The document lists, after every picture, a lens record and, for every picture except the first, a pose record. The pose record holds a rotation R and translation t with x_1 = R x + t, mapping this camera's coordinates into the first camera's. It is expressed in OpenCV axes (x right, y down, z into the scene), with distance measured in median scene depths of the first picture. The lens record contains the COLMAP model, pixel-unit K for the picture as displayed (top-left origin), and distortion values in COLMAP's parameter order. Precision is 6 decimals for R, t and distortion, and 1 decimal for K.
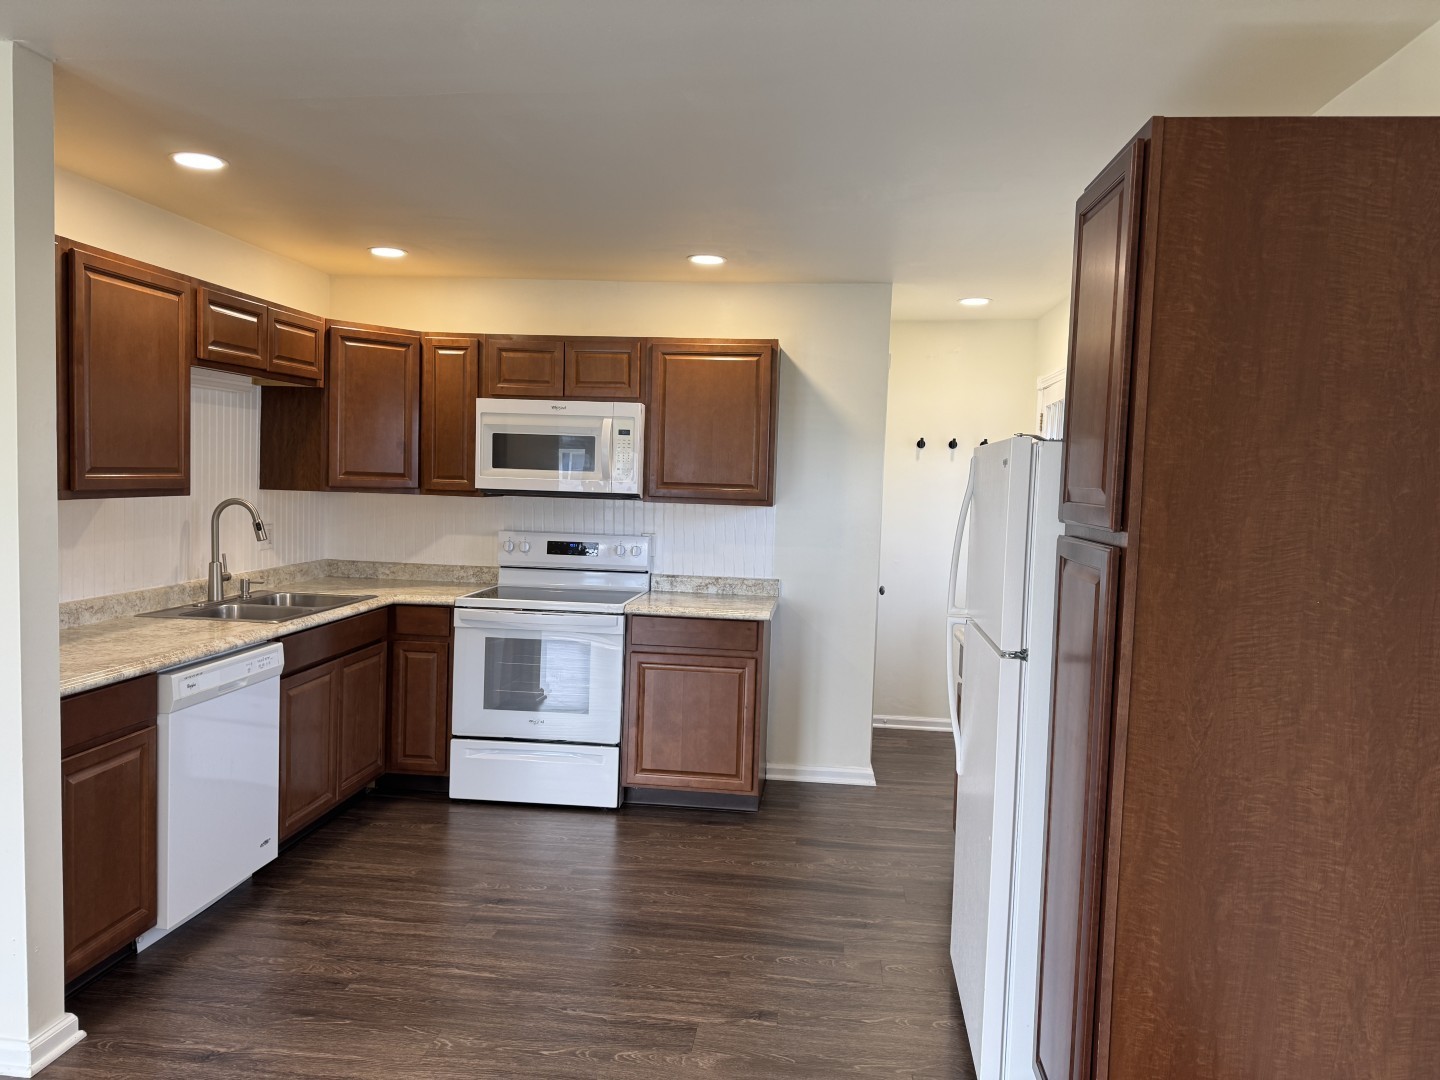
lens RADIAL K [[1008.4, 0, 707.7], [0, 1008.4, 536.7], [0, 0, 1]] dist [0.070023, -0.091570]
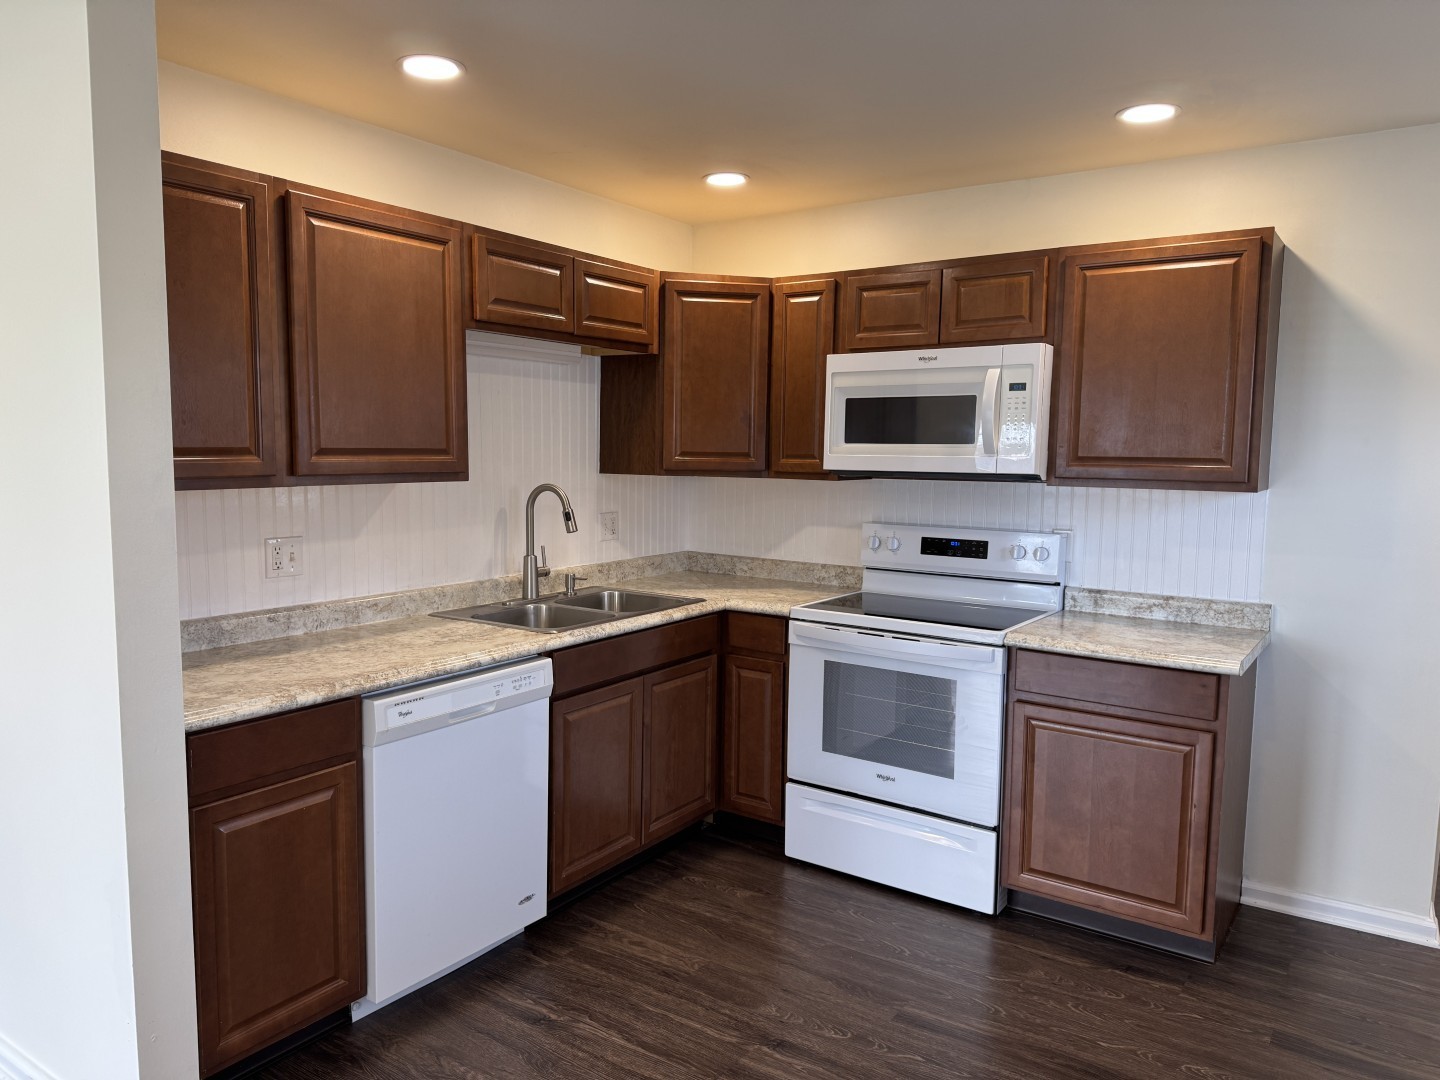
lens RADIAL K [[1008.4, 0, 700.0], [0, 1008.4, 545.7], [0, 0, 1]] dist [0.070023, -0.091570]
pose [[0.883804, 0.025851, -0.467142, 0.057573], [-0.013164, 0.999451, 0.030402, -0.011810], [0.467672, -0.020720, 0.883659, 0.276295]]
